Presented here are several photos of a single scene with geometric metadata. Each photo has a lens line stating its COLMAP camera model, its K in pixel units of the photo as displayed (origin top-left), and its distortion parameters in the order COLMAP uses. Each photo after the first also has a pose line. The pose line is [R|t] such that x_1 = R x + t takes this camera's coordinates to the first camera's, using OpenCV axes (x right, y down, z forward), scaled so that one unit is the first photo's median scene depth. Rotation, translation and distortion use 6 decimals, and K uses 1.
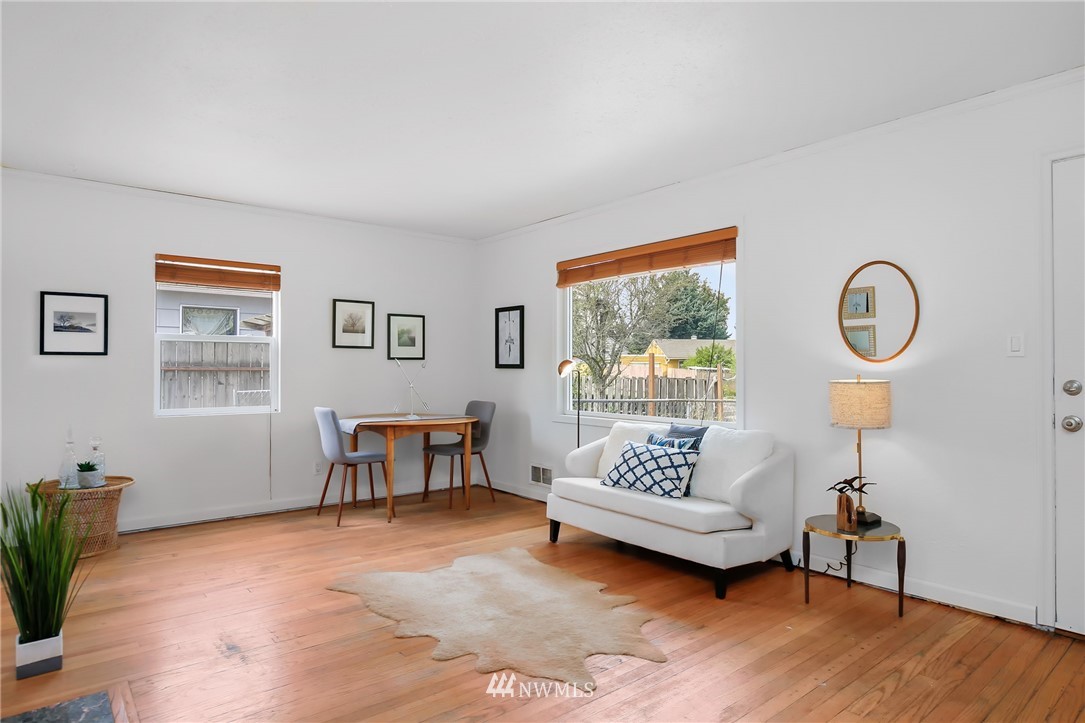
lens RADIAL K [[633.0, 0, 542.5], [0, 633.0, 361.5], [0, 0, 1]] dist [-0.001083, -0.000241]
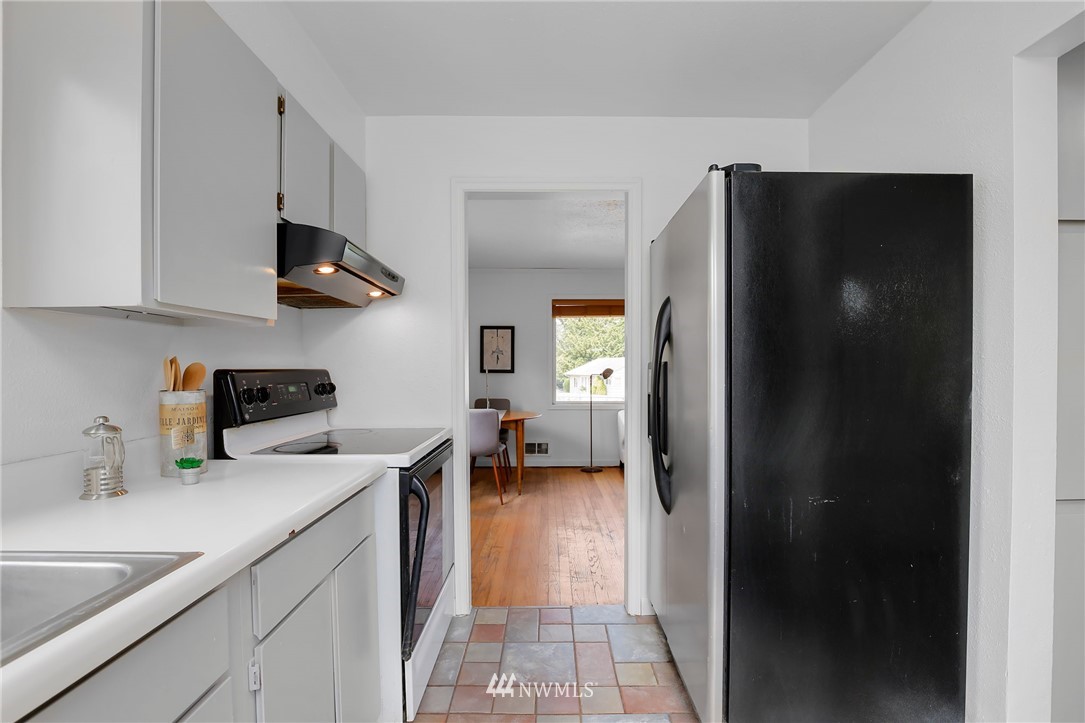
lens RADIAL K [[501.9, 0, 544.7], [0, 501.9, 364.4], [0, 0, 1]] dist [-0.036860, 0.008971]
pose [[0.632071, 0.001862, 0.774909, -0.919741], [-0.007713, 0.999963, 0.003889, -0.013174], [-0.774872, -0.008435, 0.632061, 0.297986]]
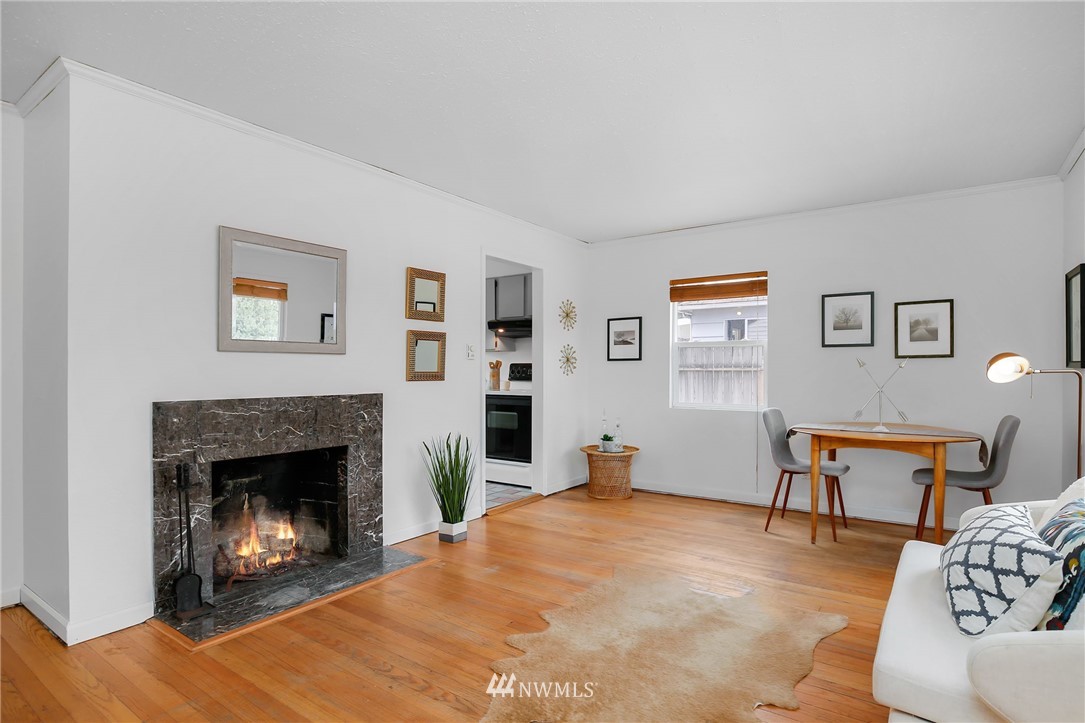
lens RADIAL K [[566.9, 0, 554.8], [0, 566.9, 370.7], [0, 0, 1]] dist [-0.000862, -0.000159]
pose [[0.276224, -0.000695, -0.961093, 0.387245], [0.013699, 0.999901, 0.003214, 0.005475], [0.960996, -0.014054, 0.276206, 0.406070]]
